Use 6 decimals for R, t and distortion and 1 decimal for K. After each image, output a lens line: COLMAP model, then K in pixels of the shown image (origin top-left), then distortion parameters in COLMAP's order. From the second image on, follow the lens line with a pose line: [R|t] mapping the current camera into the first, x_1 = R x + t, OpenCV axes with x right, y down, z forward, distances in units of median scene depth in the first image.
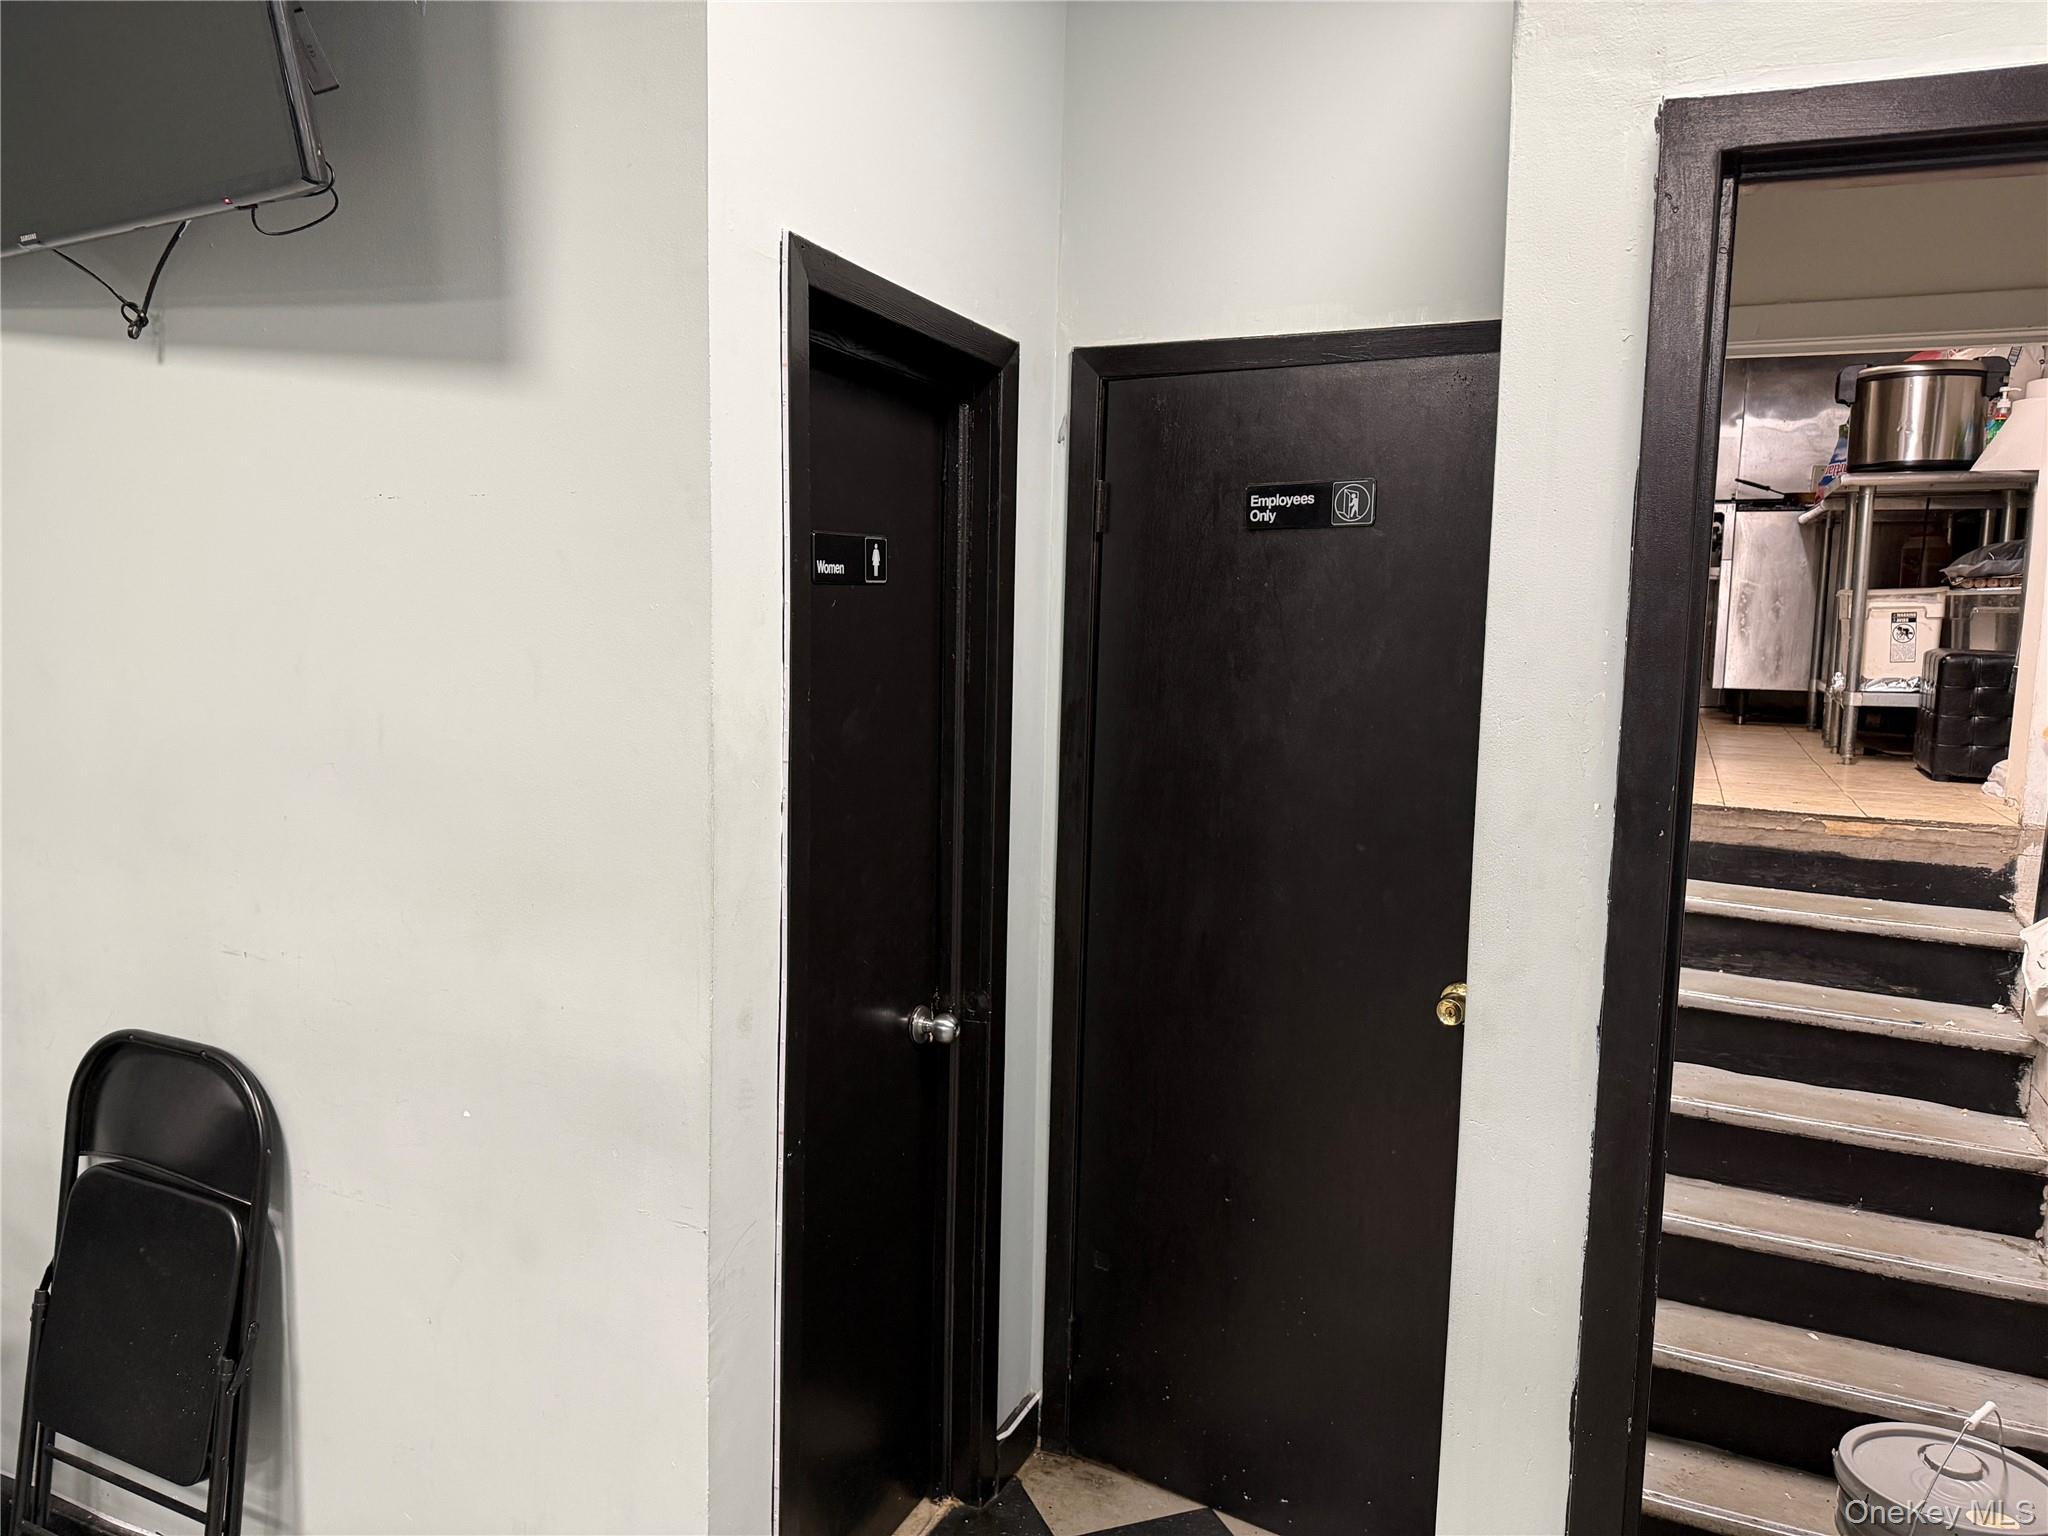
lens RADIAL K [[1427.3, 0, 1030.5], [0, 1427.3, 764.7], [0, 0, 1]] dist [0.029728, -0.038882]
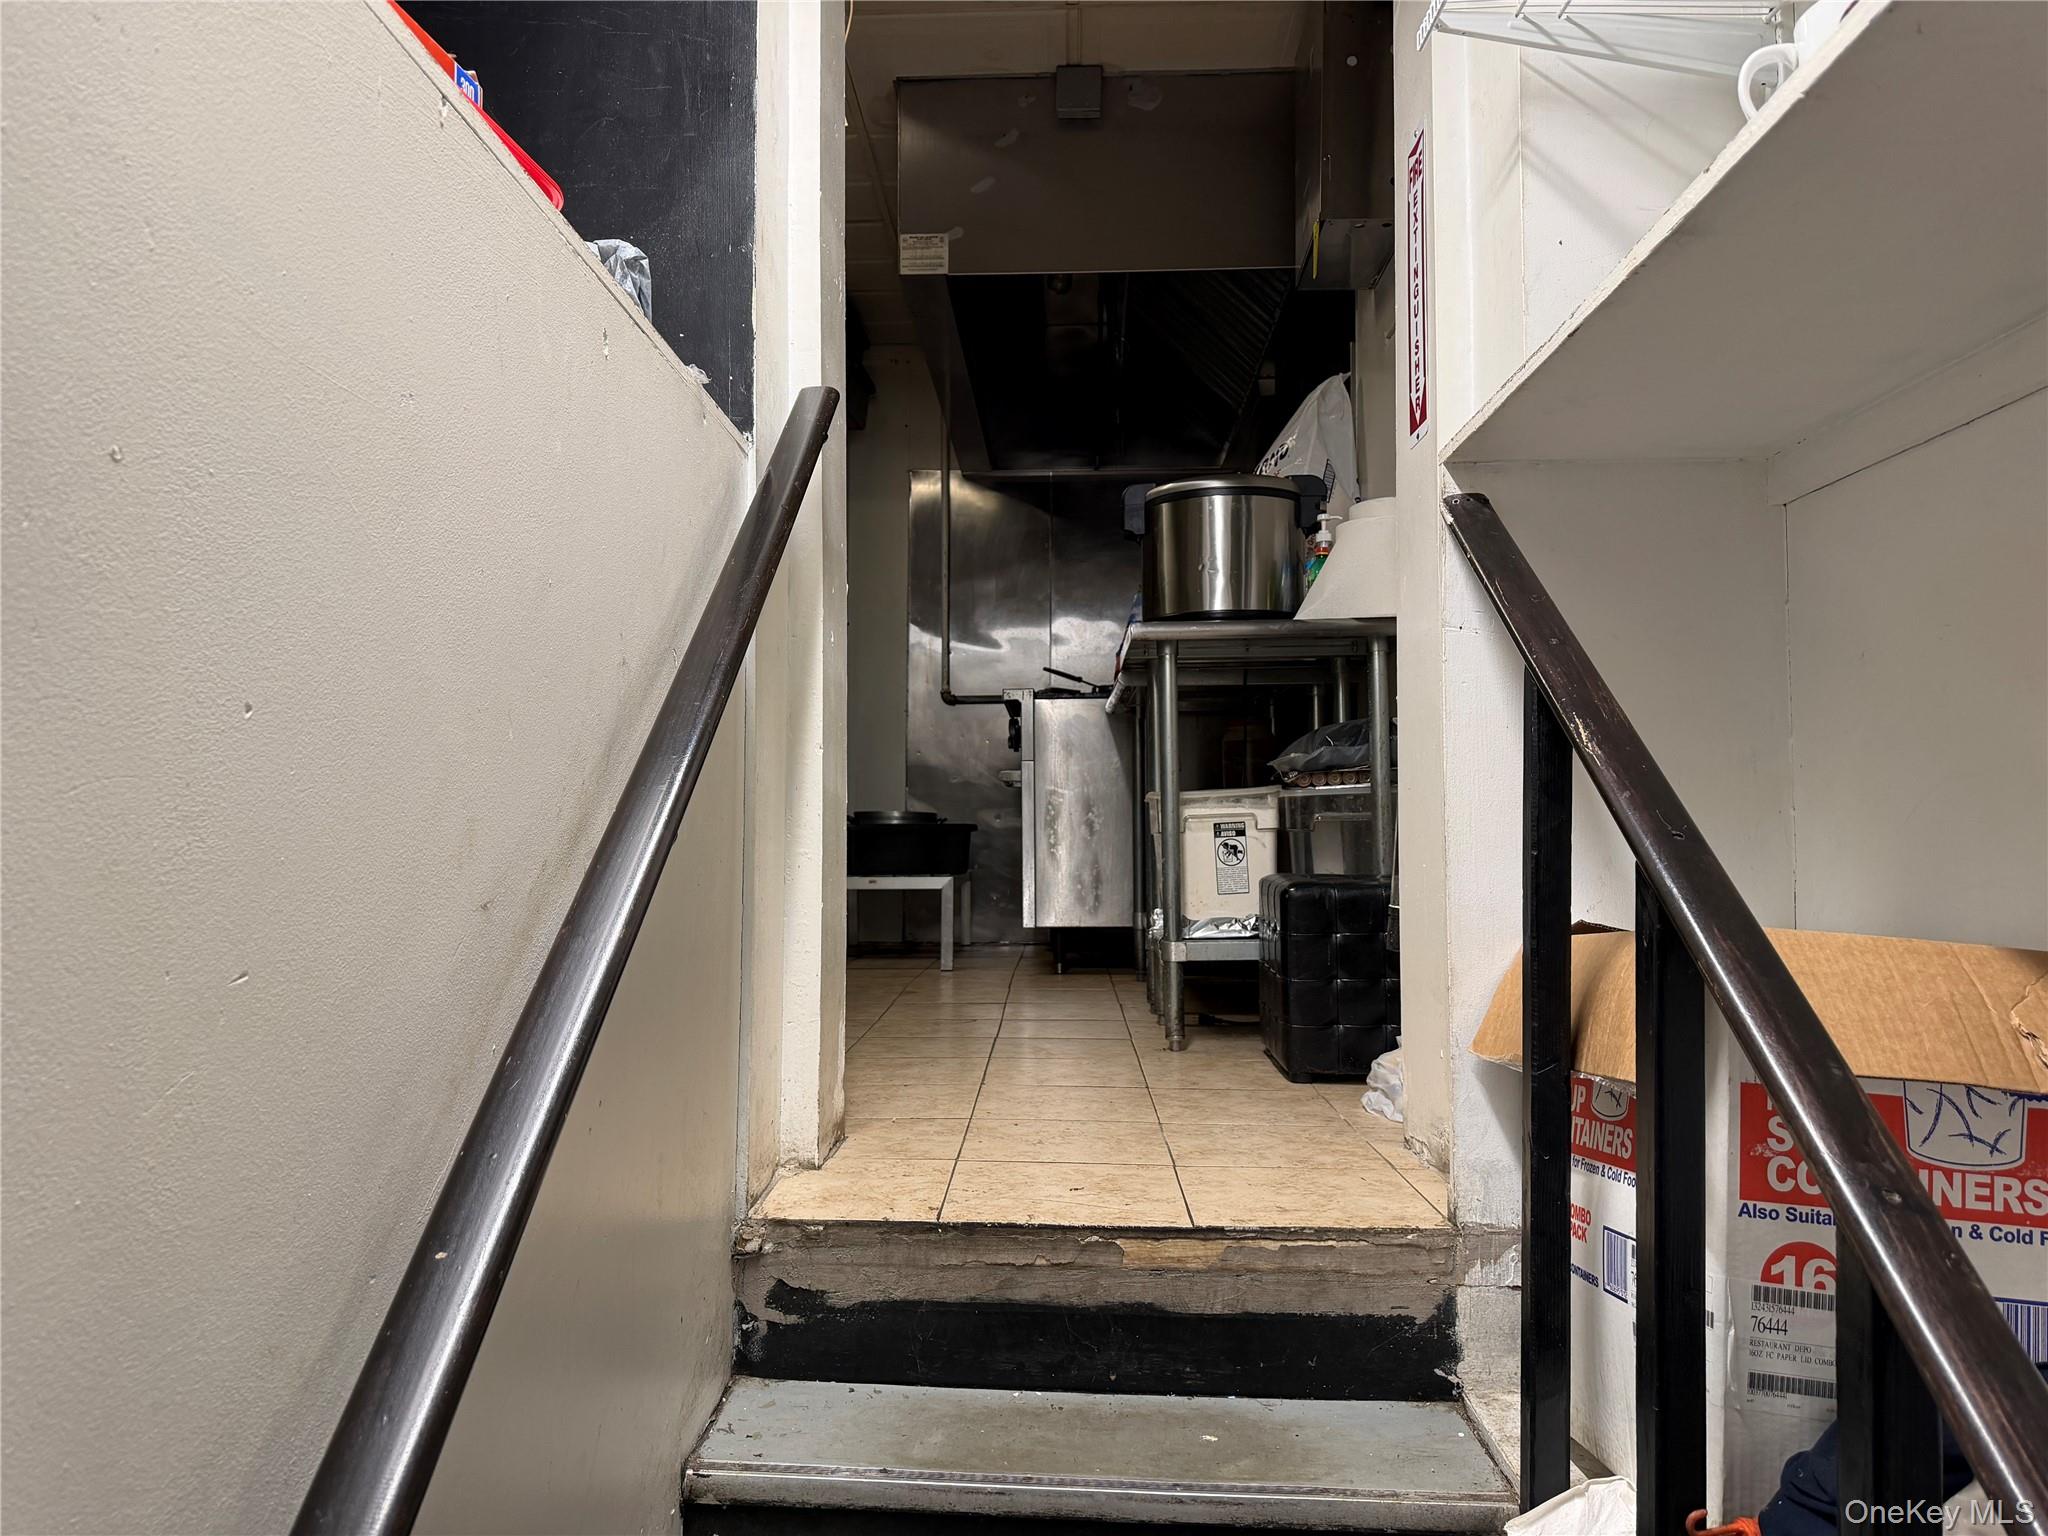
lens RADIAL K [[1425.7, 0, 1017.8], [0, 1425.7, 761.4], [0, 0, 1]] dist [0.139520, -0.267419]
pose [[0.924580, -0.005073, 0.380954, 0.284727], [0.065624, 0.987087, -0.146125, -0.046288], [-0.375293, 0.160104, 0.912974, 0.456218]]
